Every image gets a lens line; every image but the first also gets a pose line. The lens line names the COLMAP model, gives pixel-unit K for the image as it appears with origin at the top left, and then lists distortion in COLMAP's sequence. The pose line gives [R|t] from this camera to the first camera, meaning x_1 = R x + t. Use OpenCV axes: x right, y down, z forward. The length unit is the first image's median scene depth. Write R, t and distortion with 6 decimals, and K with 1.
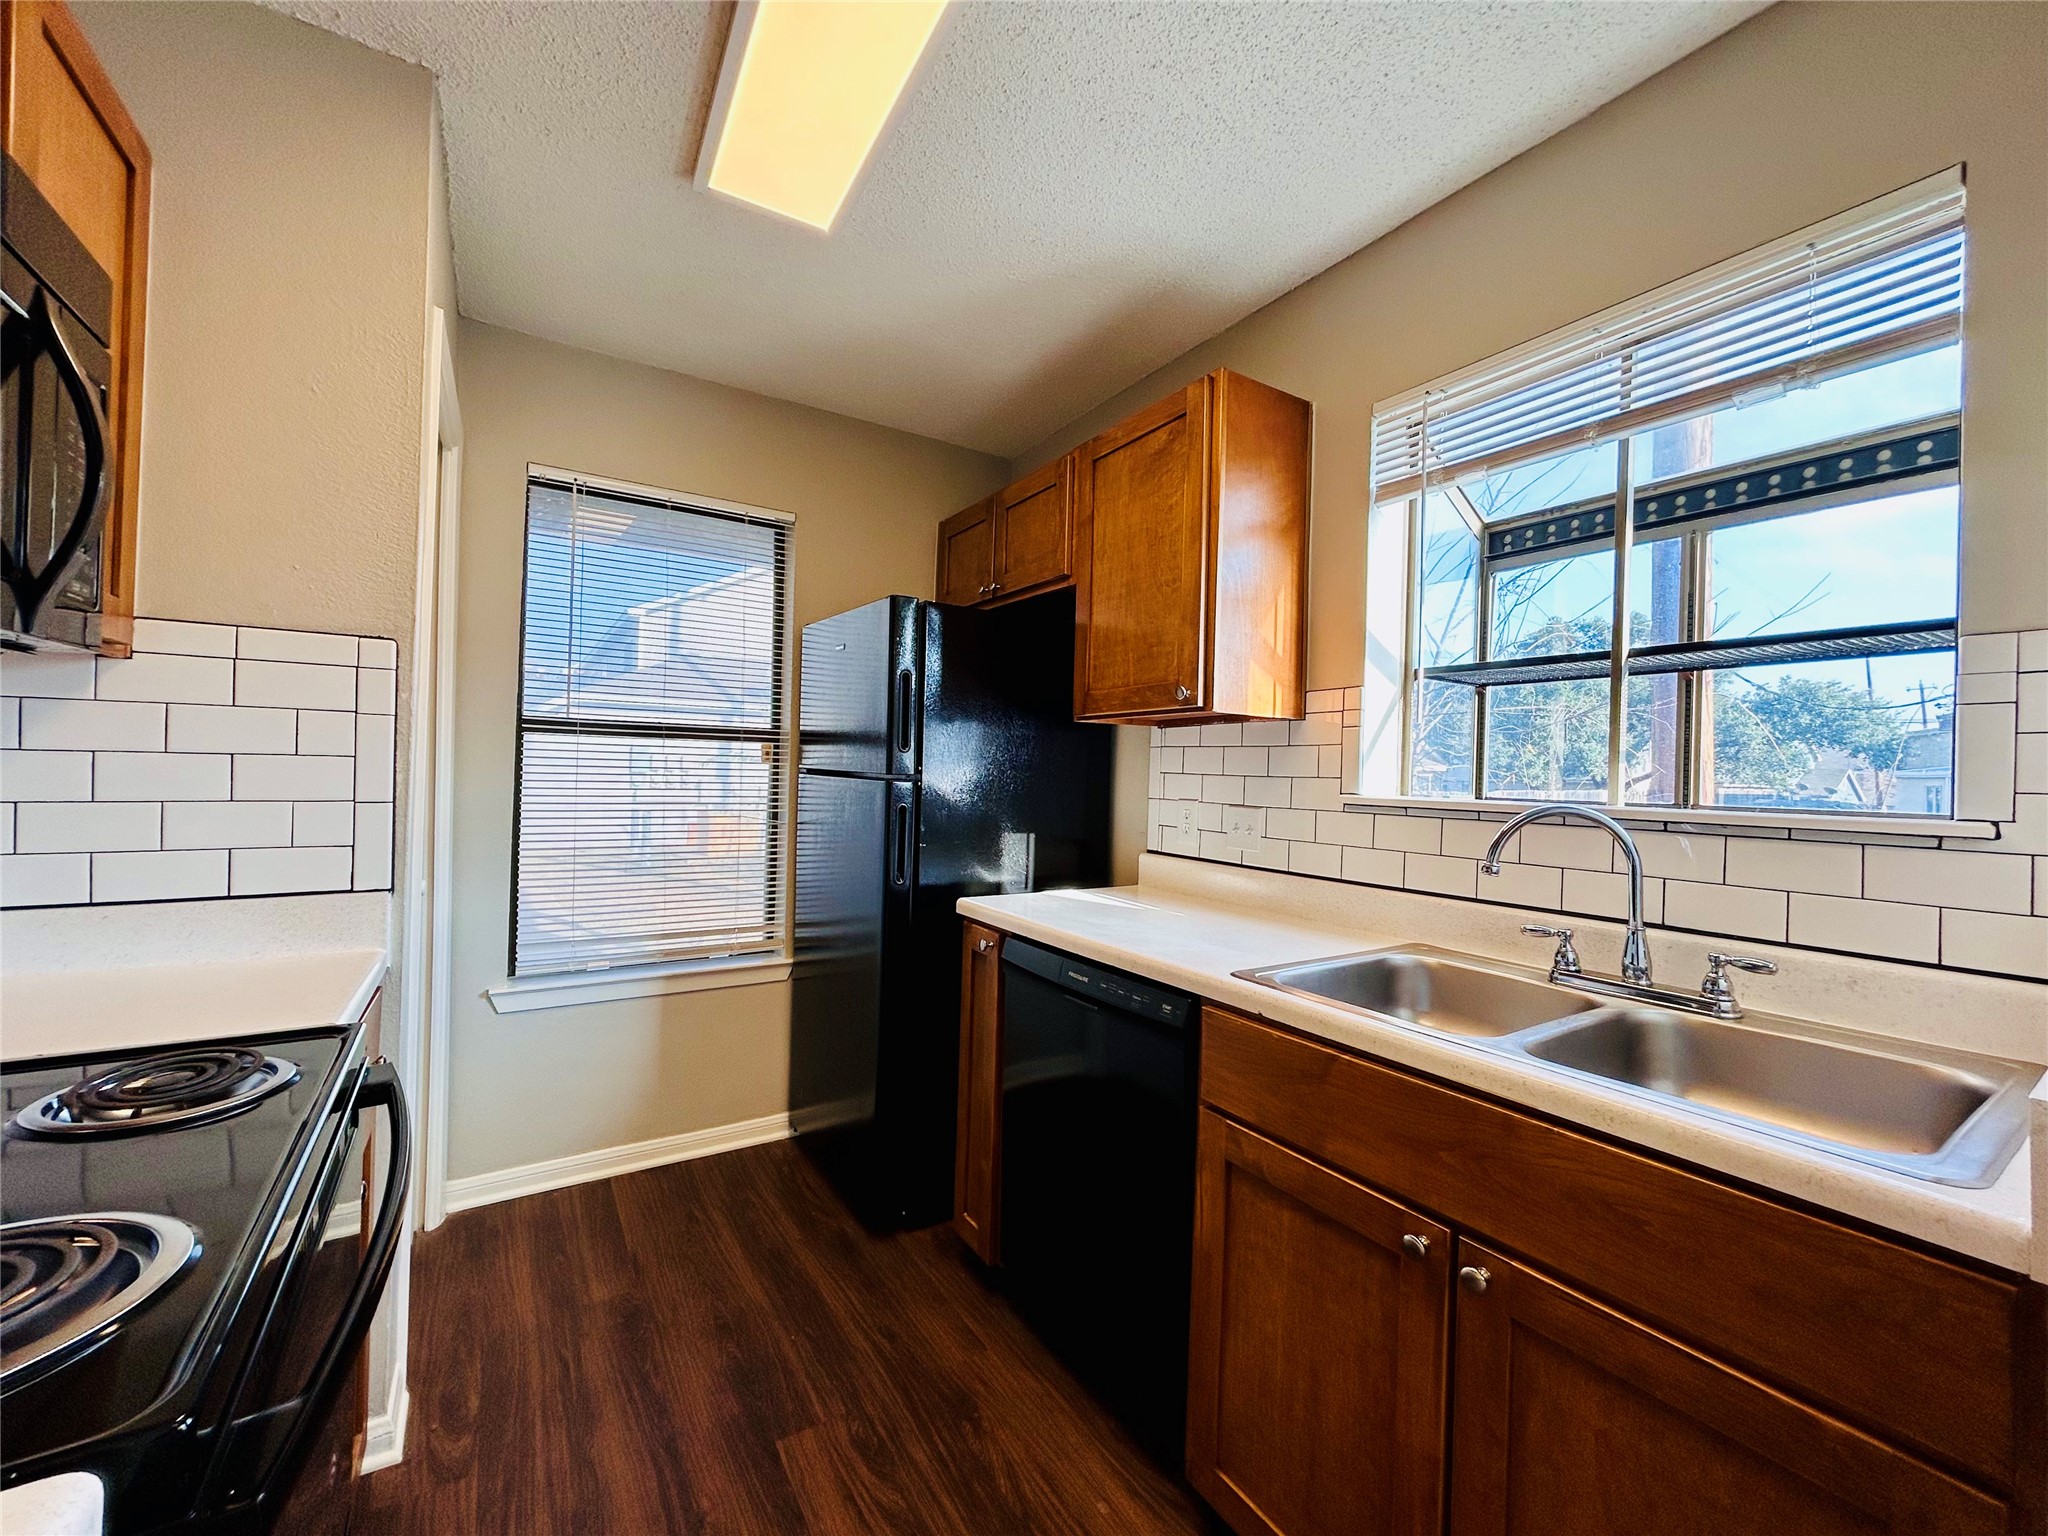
lens RADIAL K [[821.9, 0, 1050.6], [0, 821.9, 772.6], [0, 0, 1]] dist [-0.001943, -0.000493]
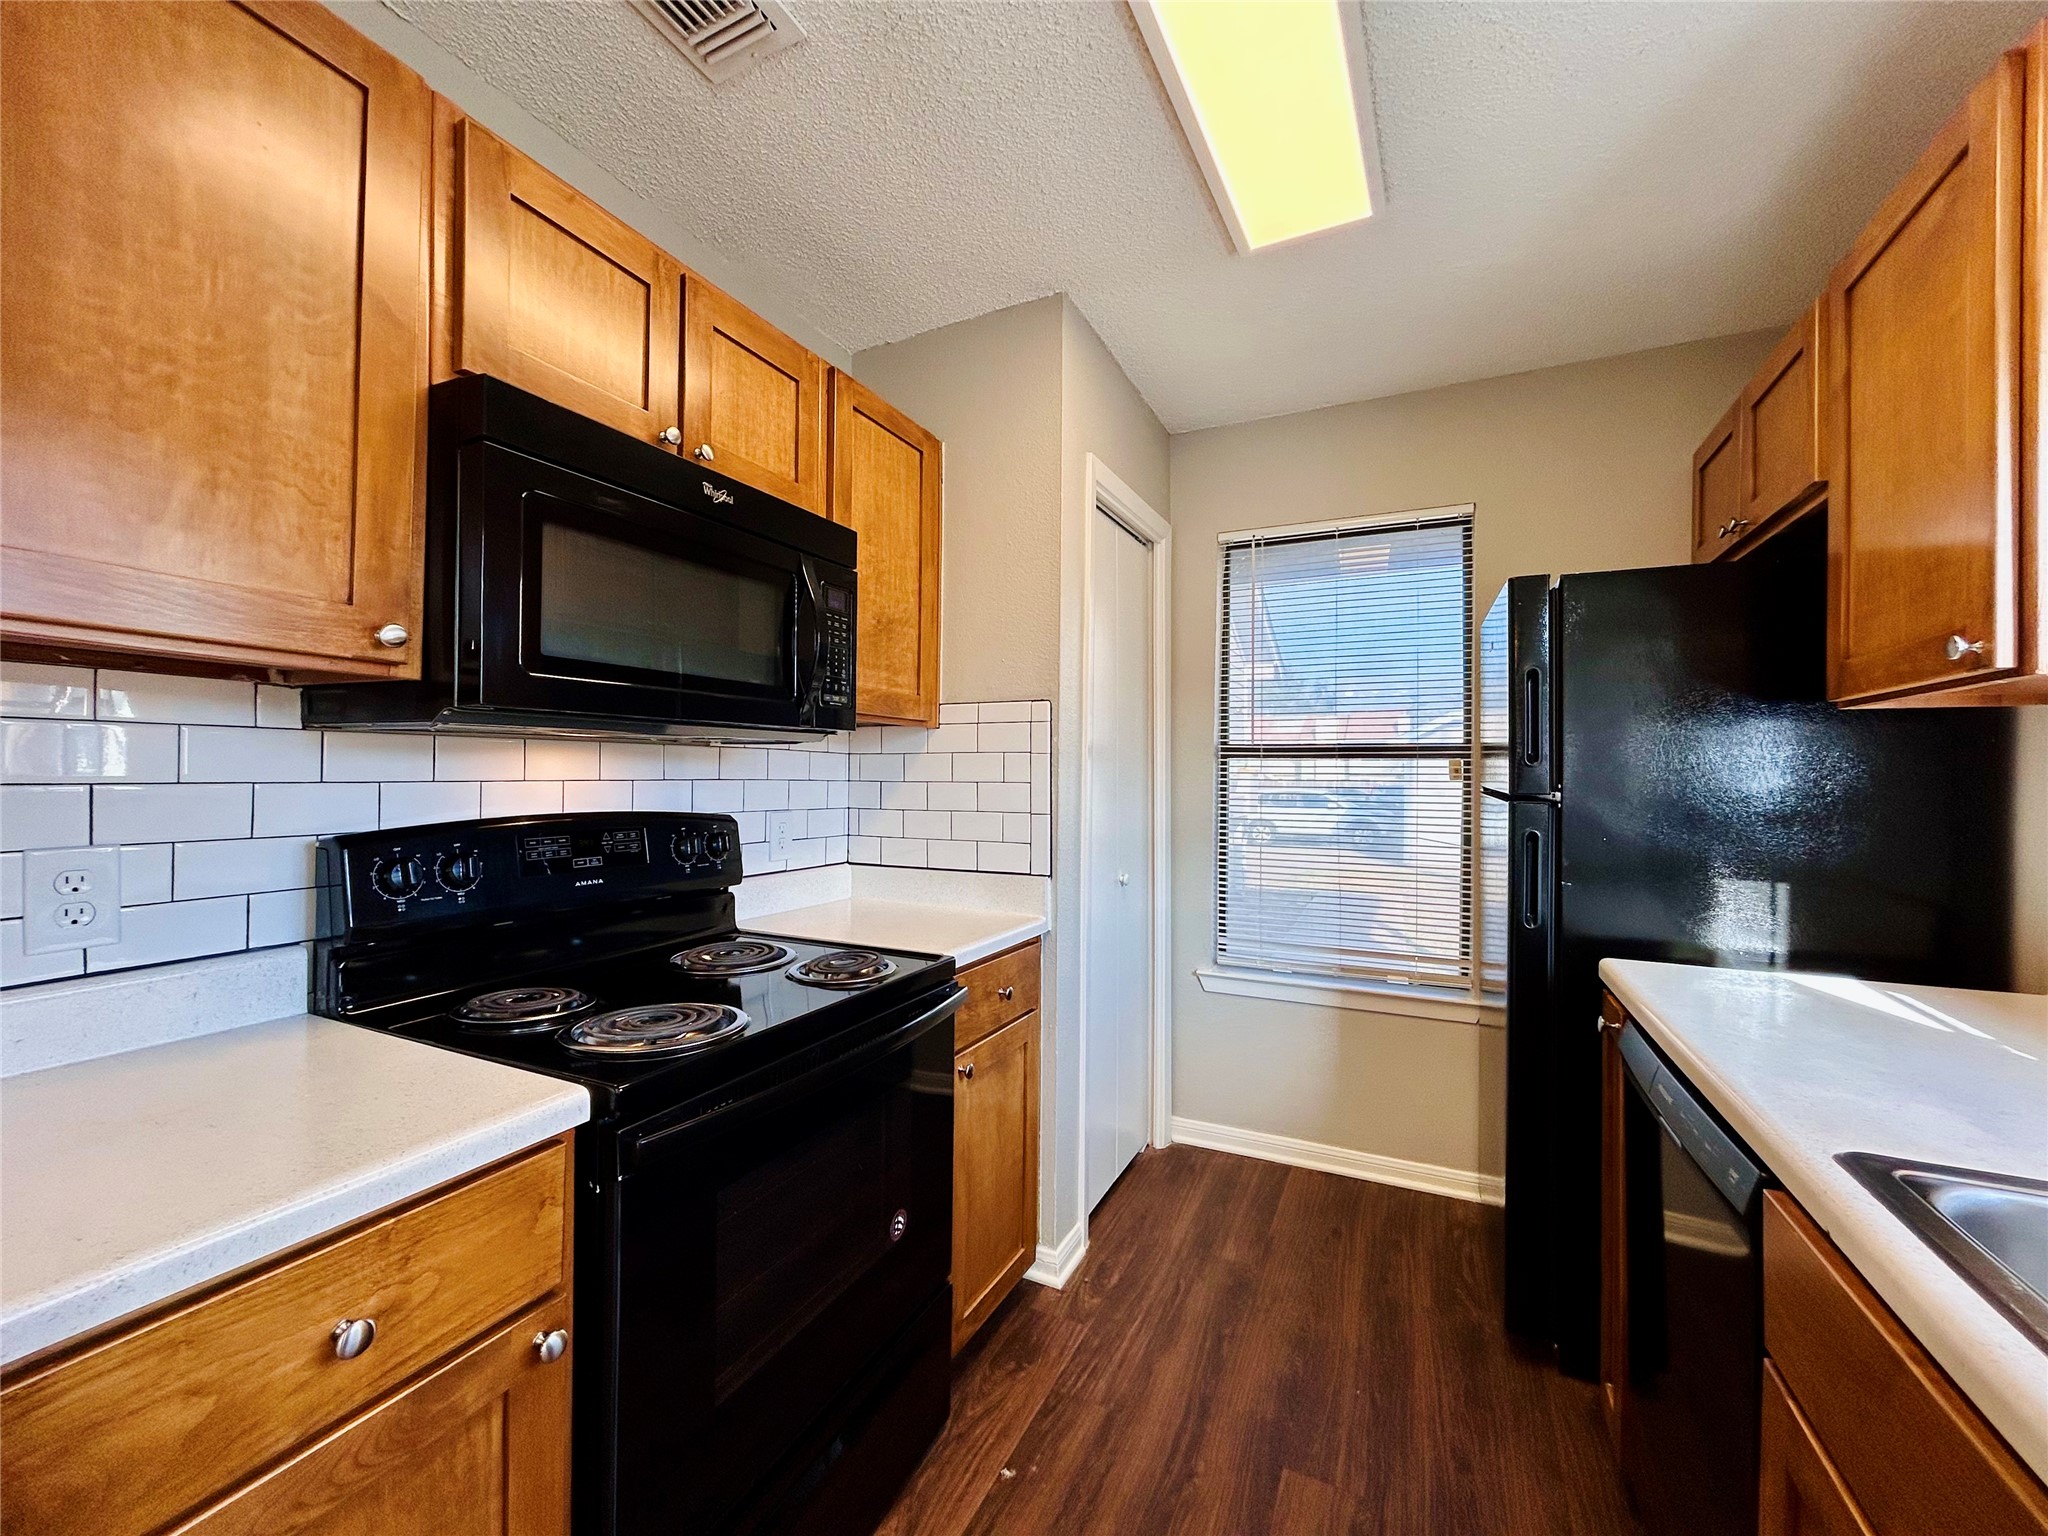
lens RADIAL K [[831.6, 0, 1017.6], [0, 831.6, 775.0], [0, 0, 1]] dist [-0.001842, -0.000386]
pose [[0.507004, -0.018457, -0.861746, 0.266129], [0.003006, 0.999802, -0.019645, -0.002541], [0.861938, 0.007370, 0.506959, 0.142483]]
